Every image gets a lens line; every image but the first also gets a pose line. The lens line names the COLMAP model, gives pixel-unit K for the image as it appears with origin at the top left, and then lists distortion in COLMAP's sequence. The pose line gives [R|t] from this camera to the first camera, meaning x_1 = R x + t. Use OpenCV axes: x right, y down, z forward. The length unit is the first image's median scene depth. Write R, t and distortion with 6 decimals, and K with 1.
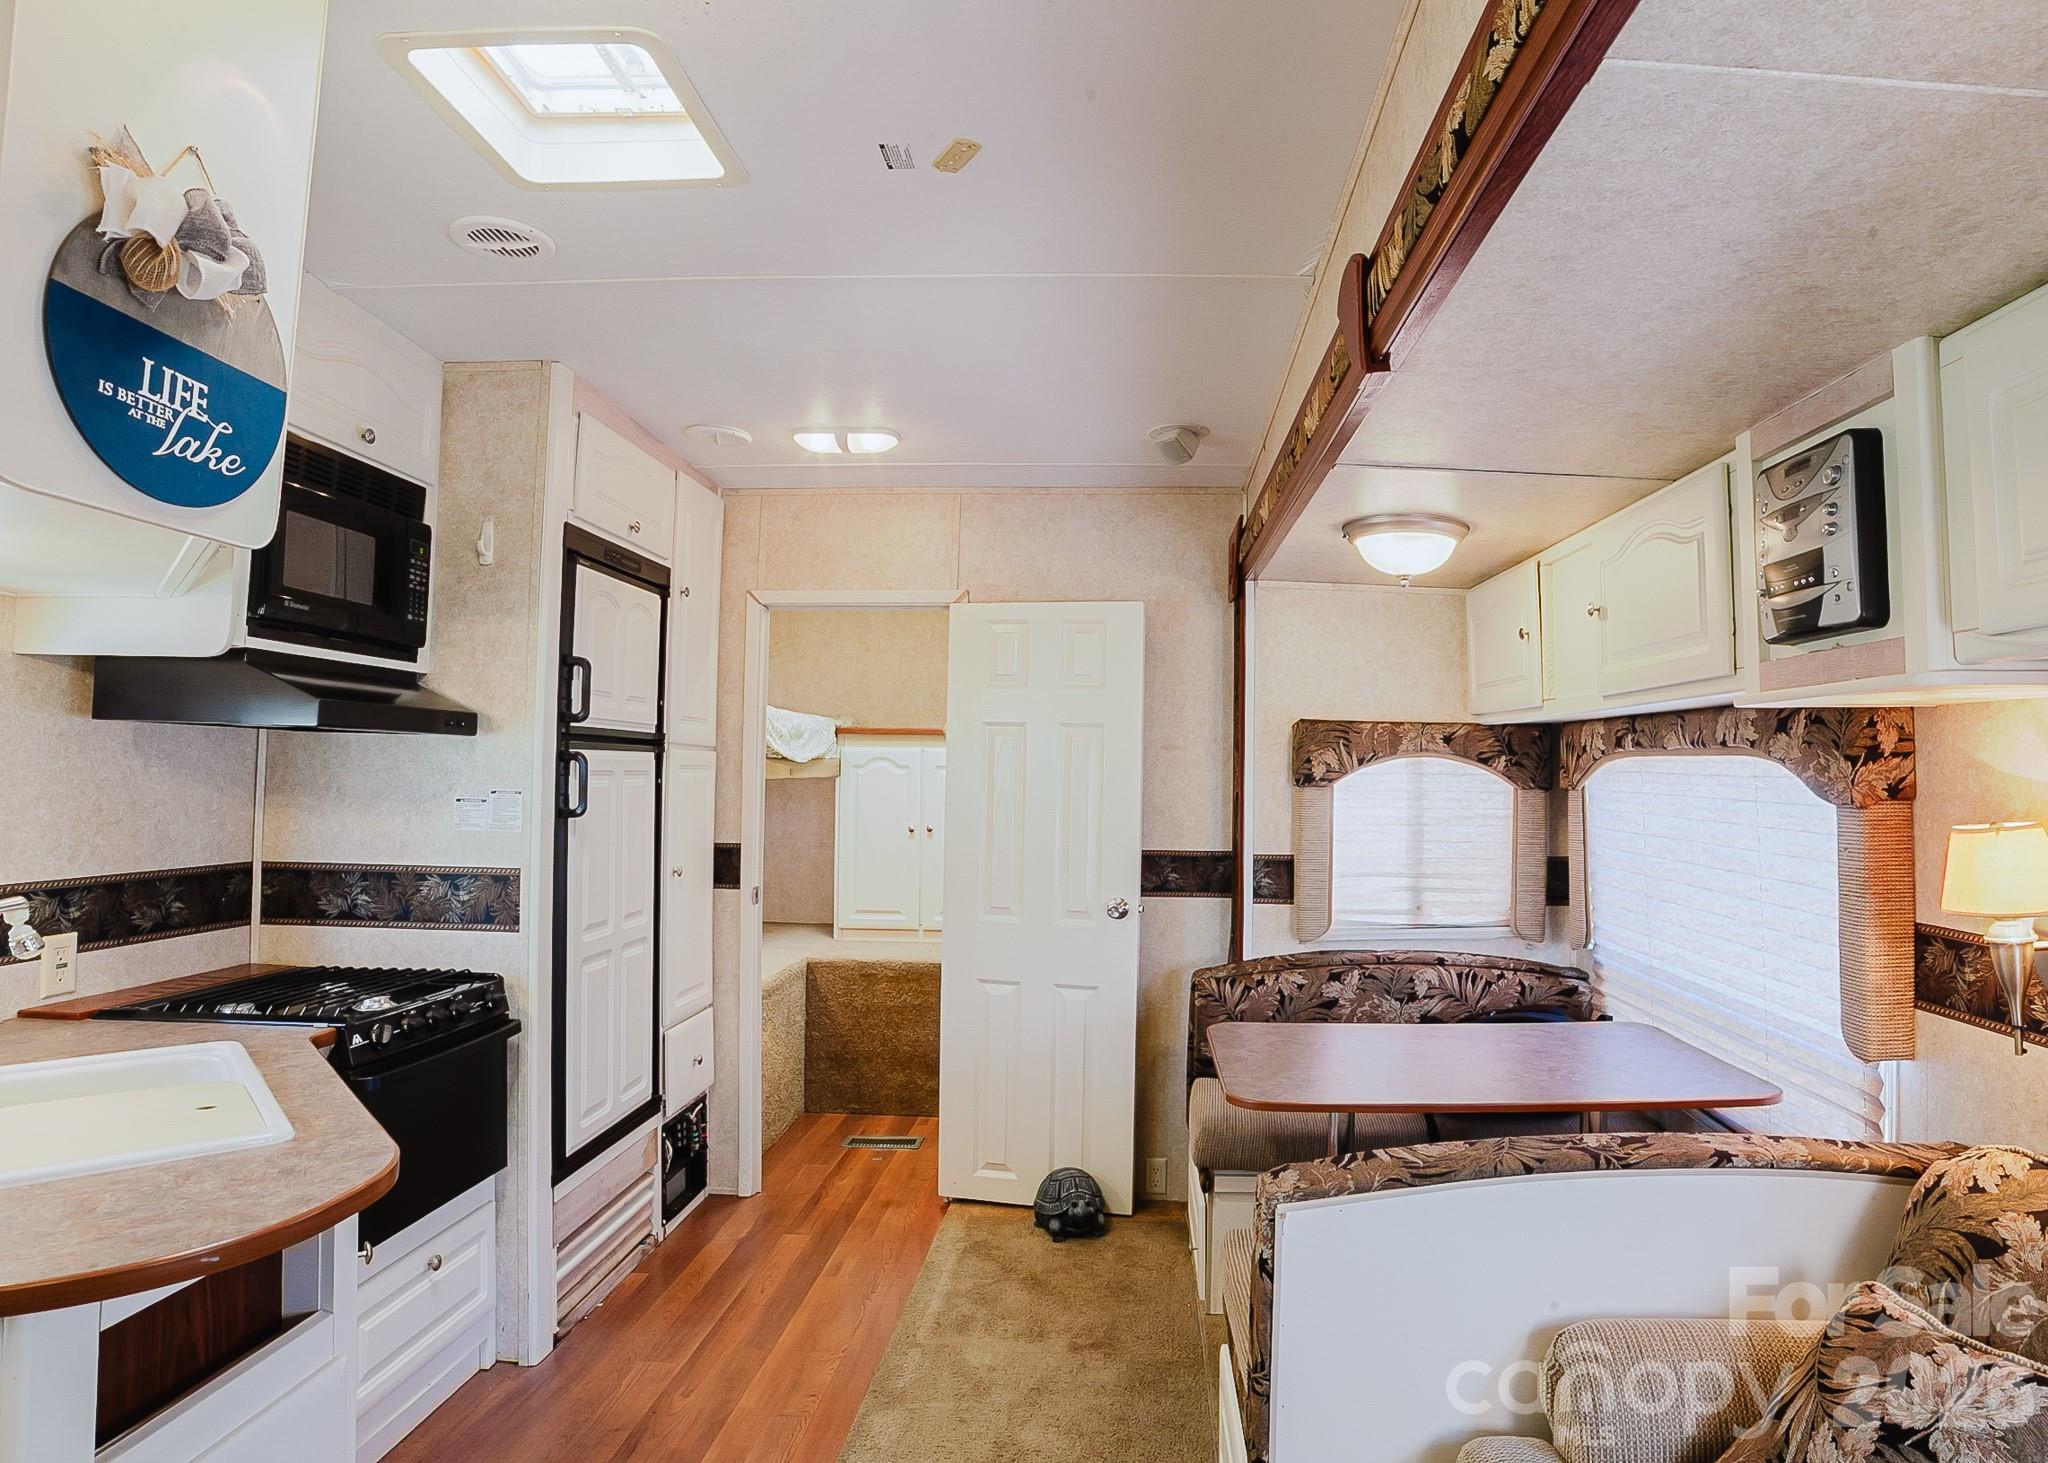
lens RADIAL K [[1159.3, 0, 1101.9], [0, 1159.3, 746.9], [0, 0, 1]] dist [-0.077100, 0.033330]
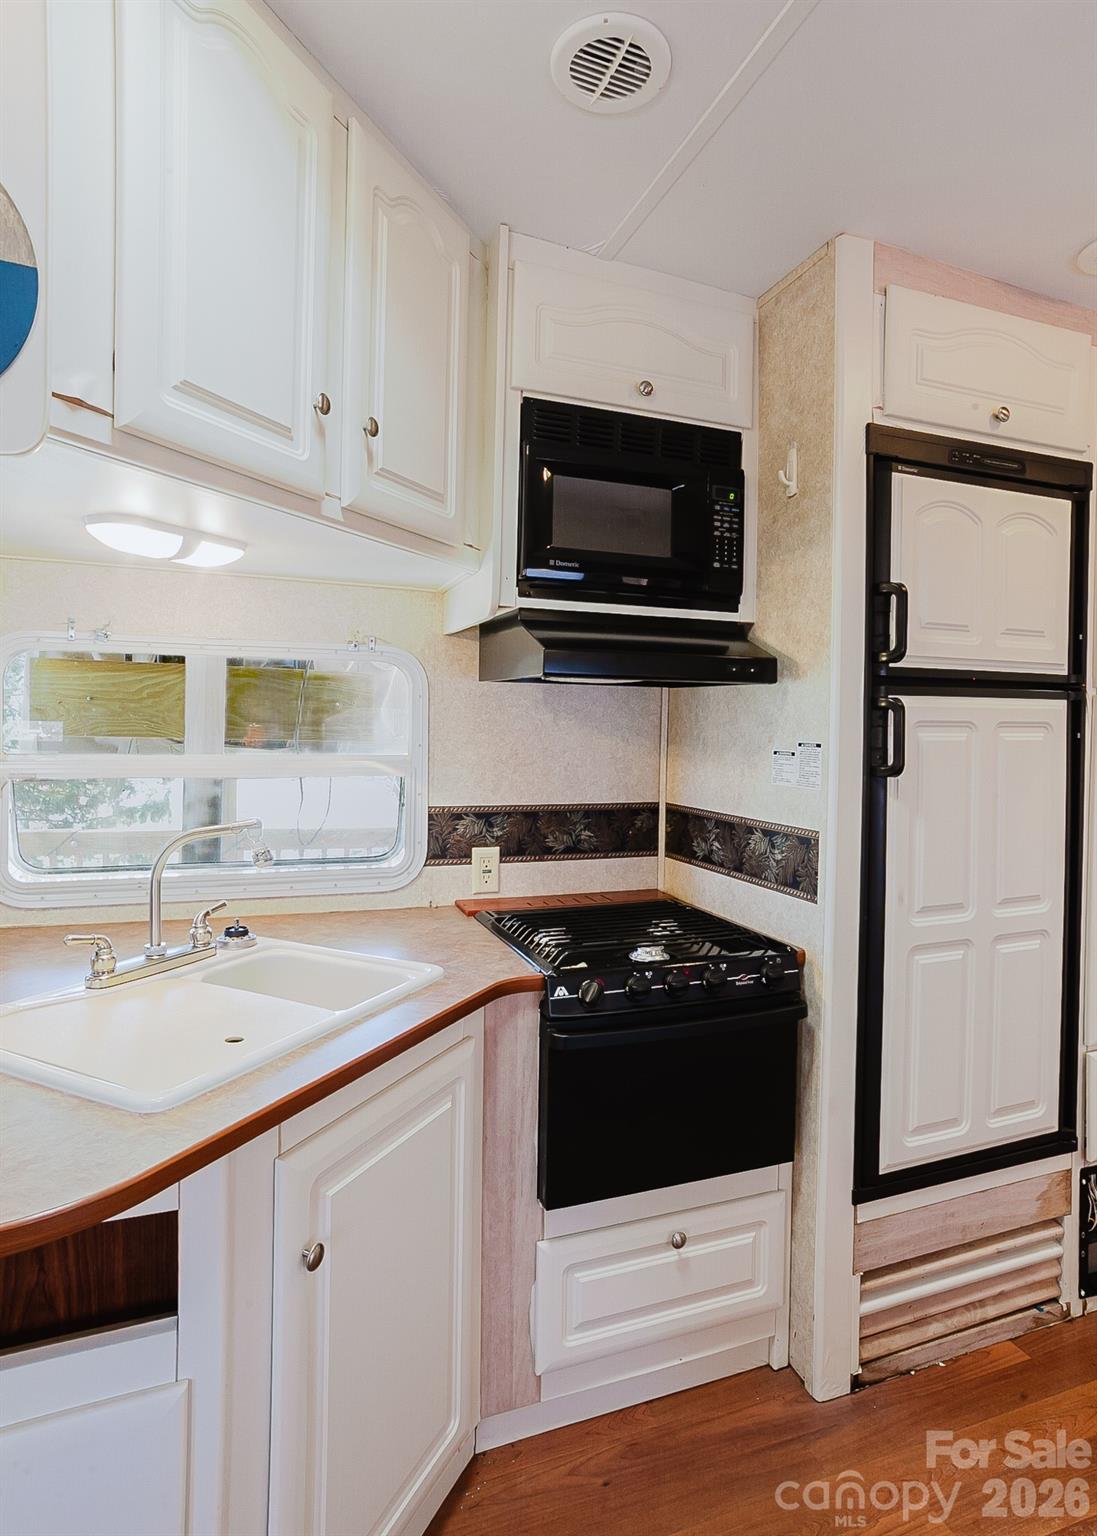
lens RADIAL K [[851.8, 0, 556.1], [0, 851.8, 736.5], [0, 0, 1]] dist [-0.045258, 0.026028]
pose [[0.387924, 0.004379, -0.921681, 0.013037], [0.013686, 0.999851, 0.010511, 0.023330], [0.921590, -0.016692, 0.387807, 0.556425]]
